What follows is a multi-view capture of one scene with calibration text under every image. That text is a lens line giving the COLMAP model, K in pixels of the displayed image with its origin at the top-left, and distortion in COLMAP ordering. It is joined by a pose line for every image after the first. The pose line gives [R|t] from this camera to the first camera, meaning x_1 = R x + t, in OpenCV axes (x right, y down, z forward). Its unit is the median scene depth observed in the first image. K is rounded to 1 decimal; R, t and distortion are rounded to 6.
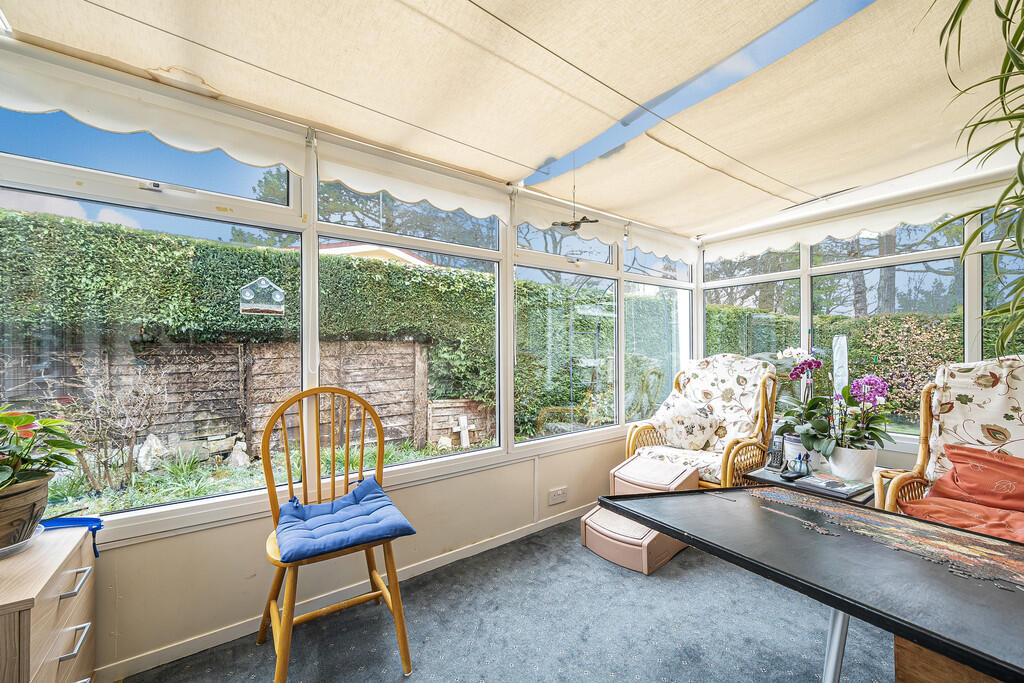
lens RADIAL K [[397.7, 0, 511.5], [0, 397.7, 346.9], [0, 0, 1]] dist [0.000380, -0.000060]
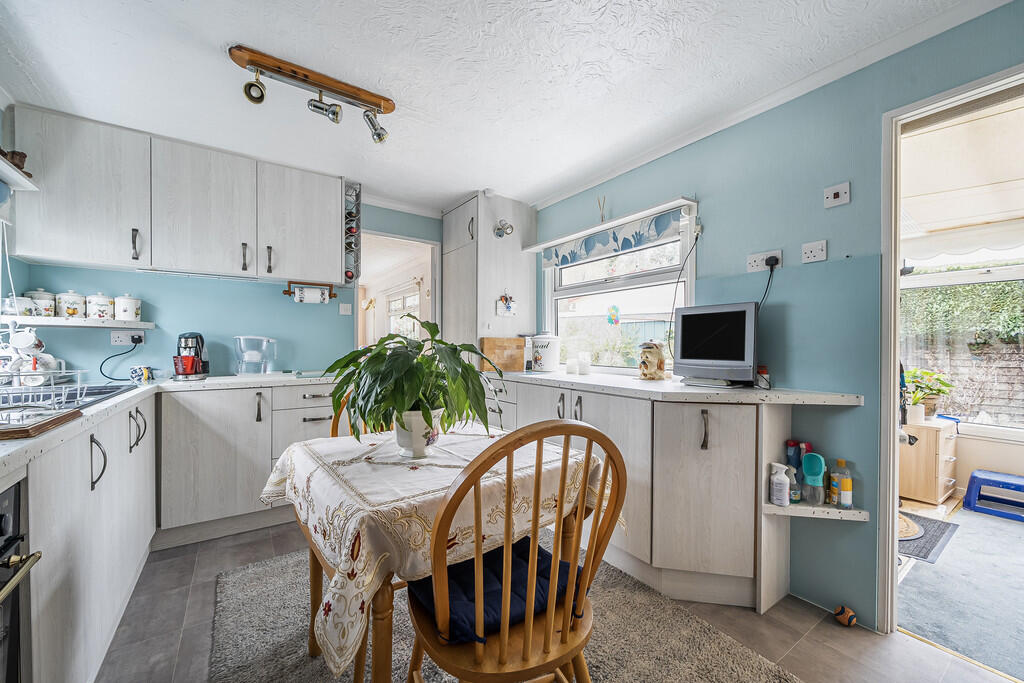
lens RADIAL K [[397.7, 0, 490.1], [0, 397.7, 347.2], [0, 0, 1]] dist [0.000380, -0.000060]
pose [[-0.053558, 0.003903, -0.998557, 0.584610], [0.000295, 0.999992, 0.003893, -0.005909], [0.998565, -0.000086, -0.053559, -0.658195]]
